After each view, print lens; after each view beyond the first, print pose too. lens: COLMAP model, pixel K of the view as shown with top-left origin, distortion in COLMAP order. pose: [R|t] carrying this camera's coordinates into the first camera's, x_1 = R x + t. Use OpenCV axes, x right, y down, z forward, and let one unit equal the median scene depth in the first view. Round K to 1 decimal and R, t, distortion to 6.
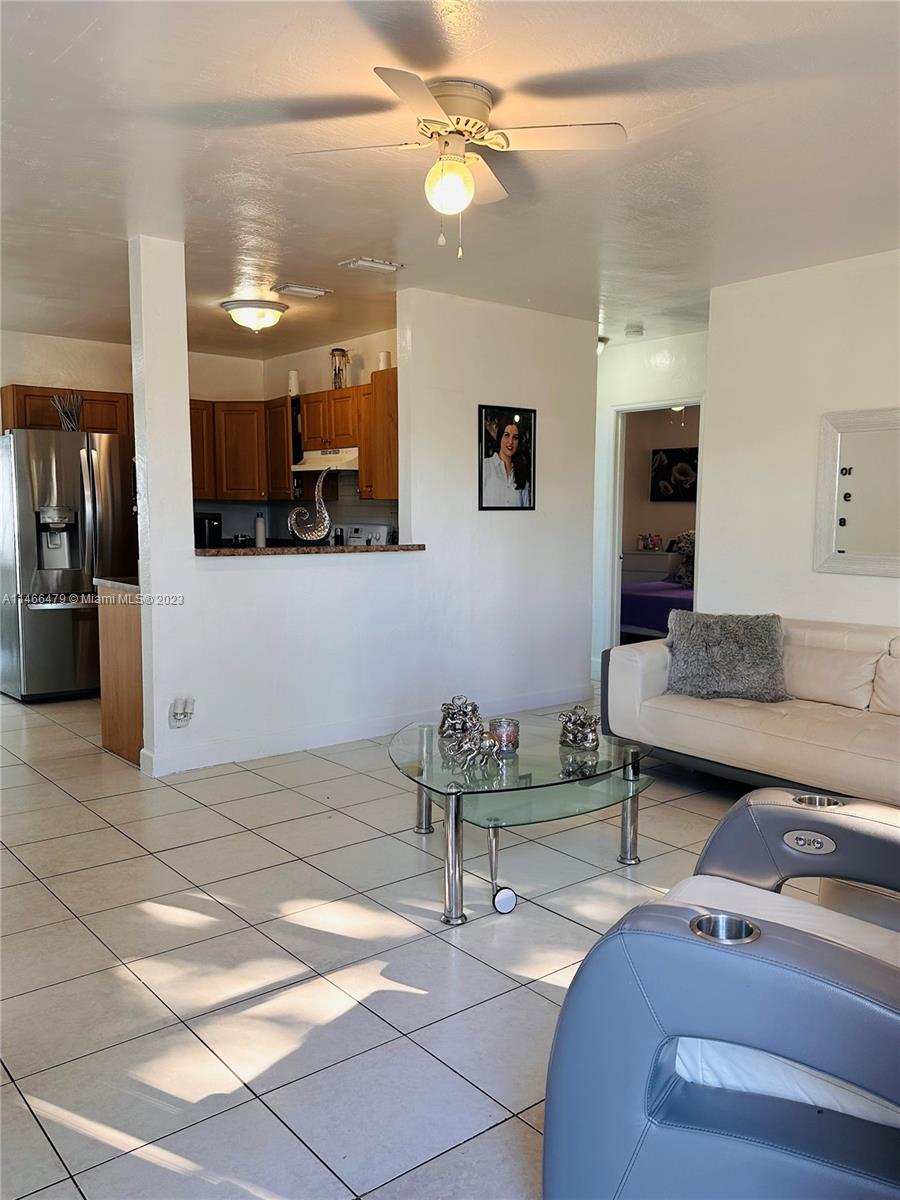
lens RADIAL K [[962.5, 0, 456.9], [0, 962.5, 607.2], [0, 0, 1]] dist [0.168714, -0.354682]
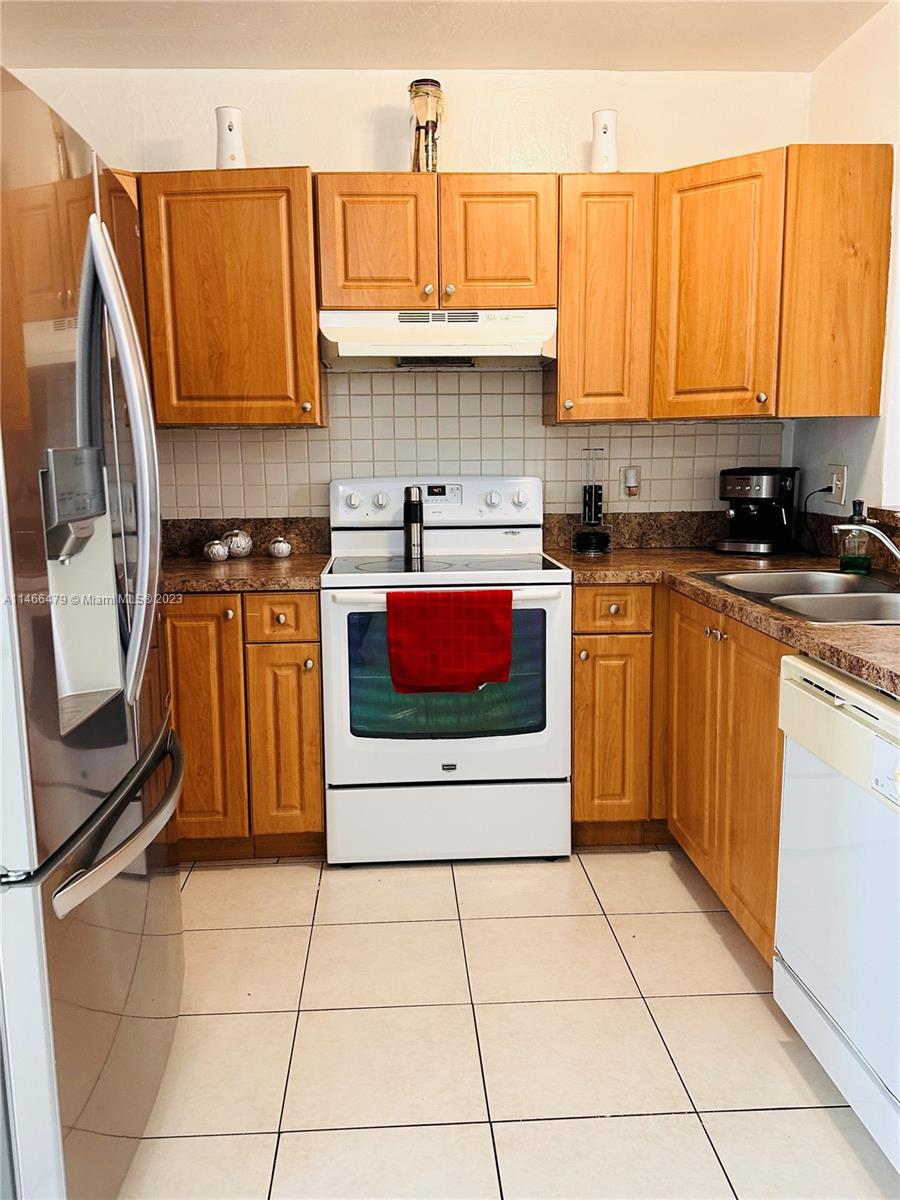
lens RADIAL K [[965.8, 0, 443.2], [0, 965.8, 593.3], [0, 0, 1]] dist [0.165818, -0.307539]
pose [[0.588922, -0.135280, 0.796787, -0.699656], [0.098755, 0.990549, 0.095185, -0.104681], [-0.802133, 0.022630, 0.596716, 1.010336]]
